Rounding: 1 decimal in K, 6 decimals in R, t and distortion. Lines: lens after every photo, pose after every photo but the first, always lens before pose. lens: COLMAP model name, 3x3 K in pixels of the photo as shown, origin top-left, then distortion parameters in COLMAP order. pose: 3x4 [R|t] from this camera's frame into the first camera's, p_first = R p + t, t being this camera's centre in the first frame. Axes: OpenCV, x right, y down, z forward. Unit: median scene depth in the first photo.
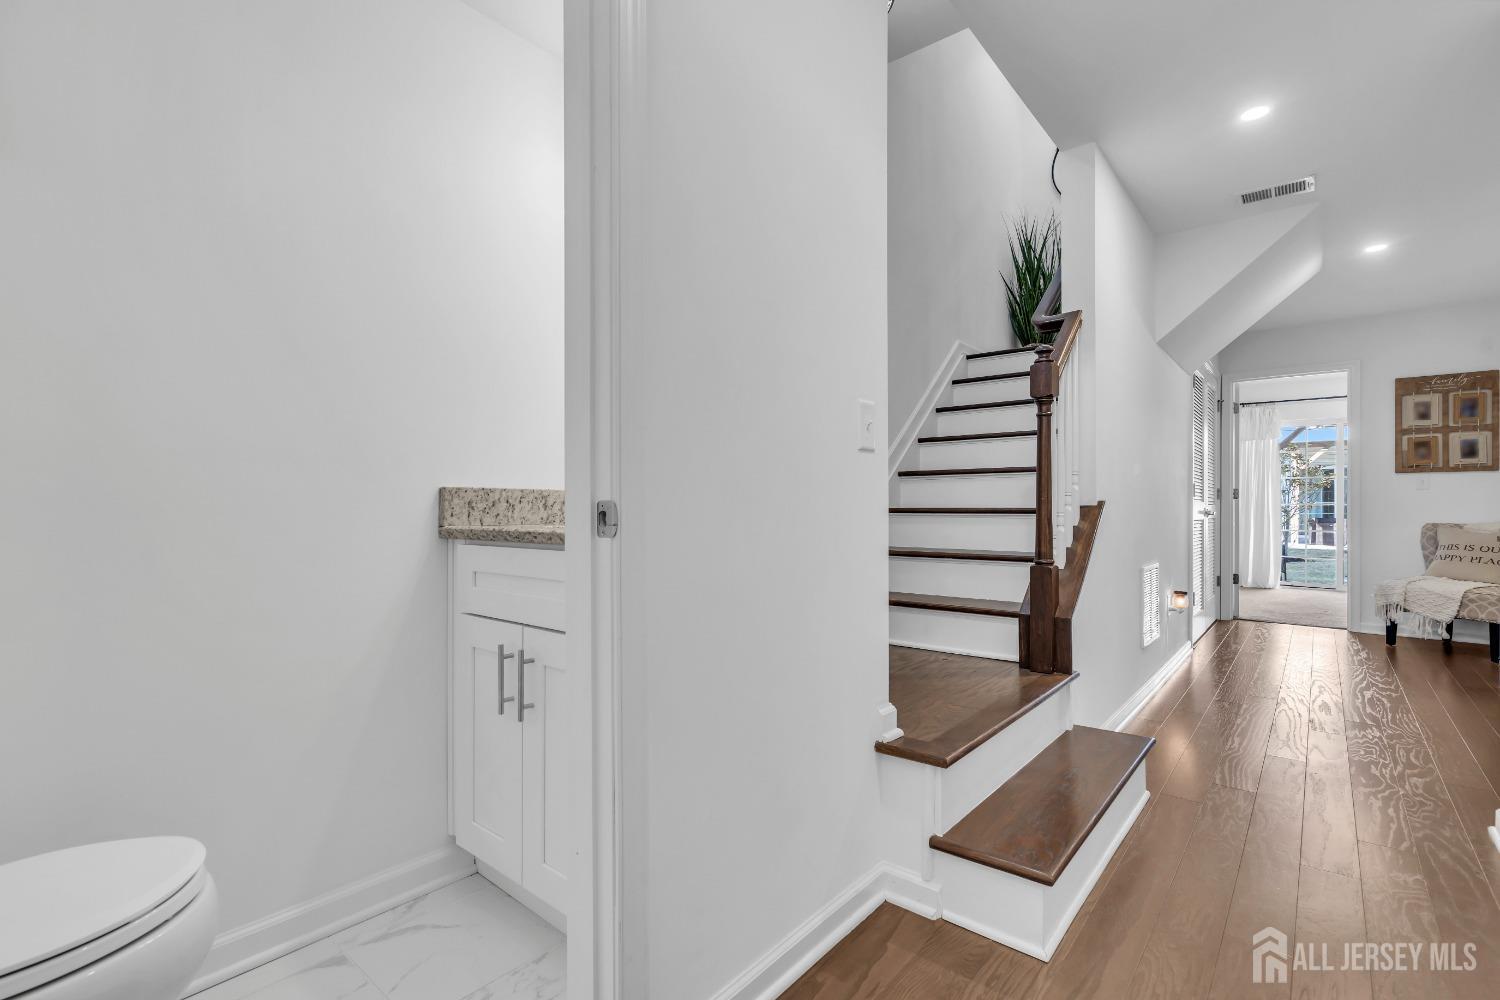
lens RADIAL K [[687.3, 0, 750.0], [0, 687.3, 500.0], [0, 0, 1]] dist [-0.002770, -0.000411]
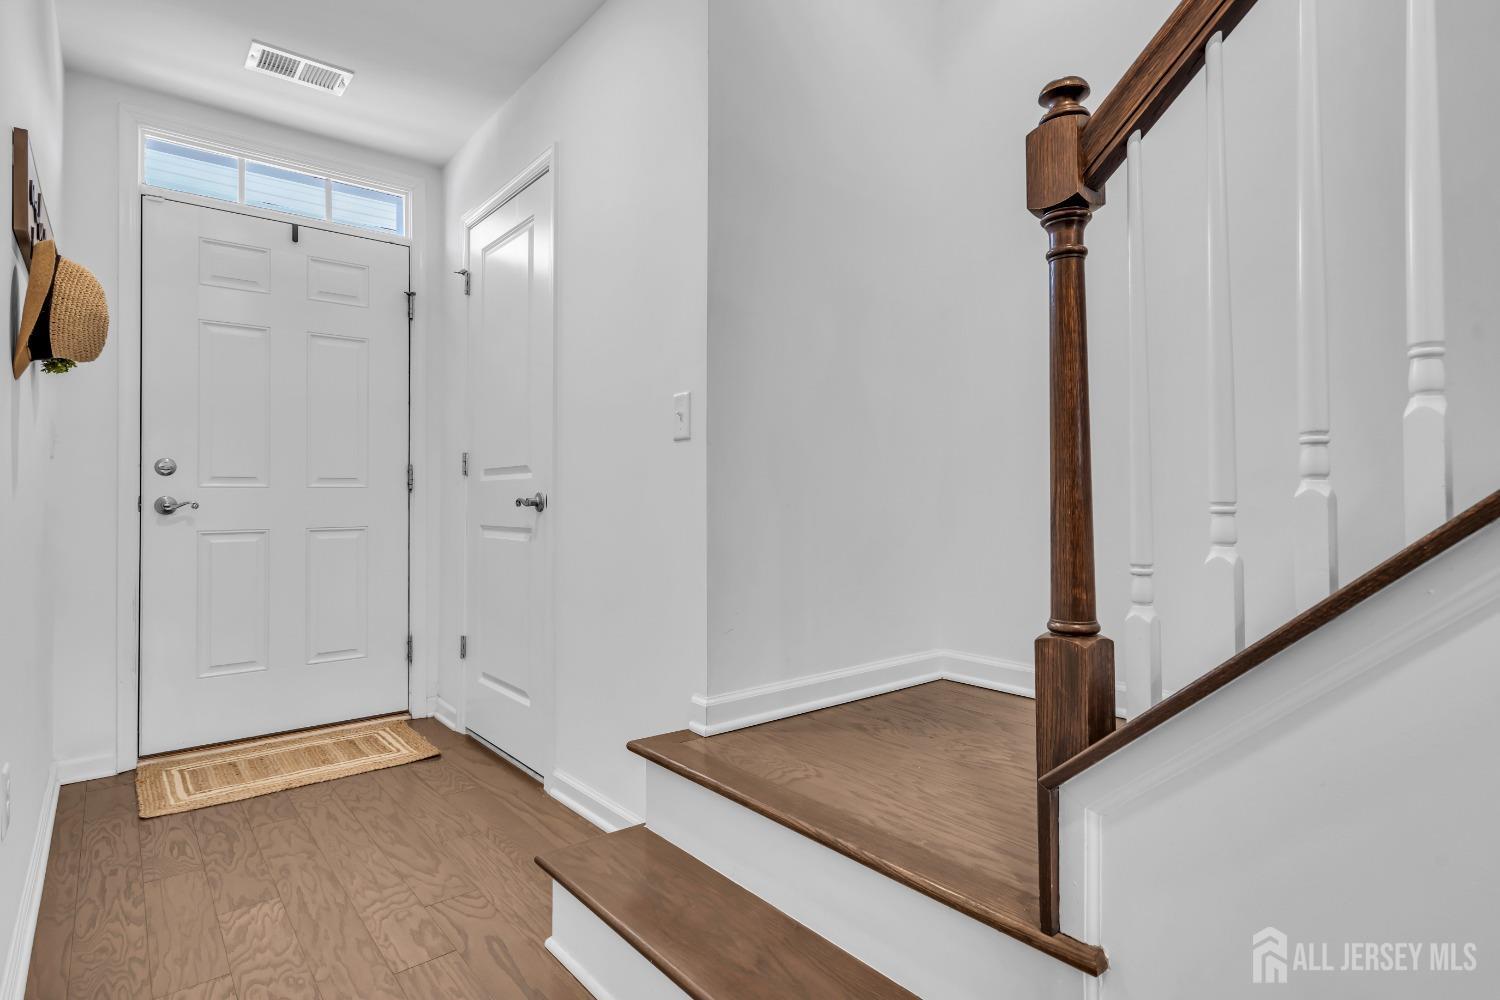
lens RADIAL K [[765.0, 0, 750.0], [0, 765.0, 500.0], [0, 0, 1]] dist [0.000726, -0.000073]
pose [[-0.172674, -0.003593, -0.984972, 1.266992], [0.001404, 0.999991, -0.003894, 0.023873], [0.984978, -0.002055, -0.172668, 1.266286]]
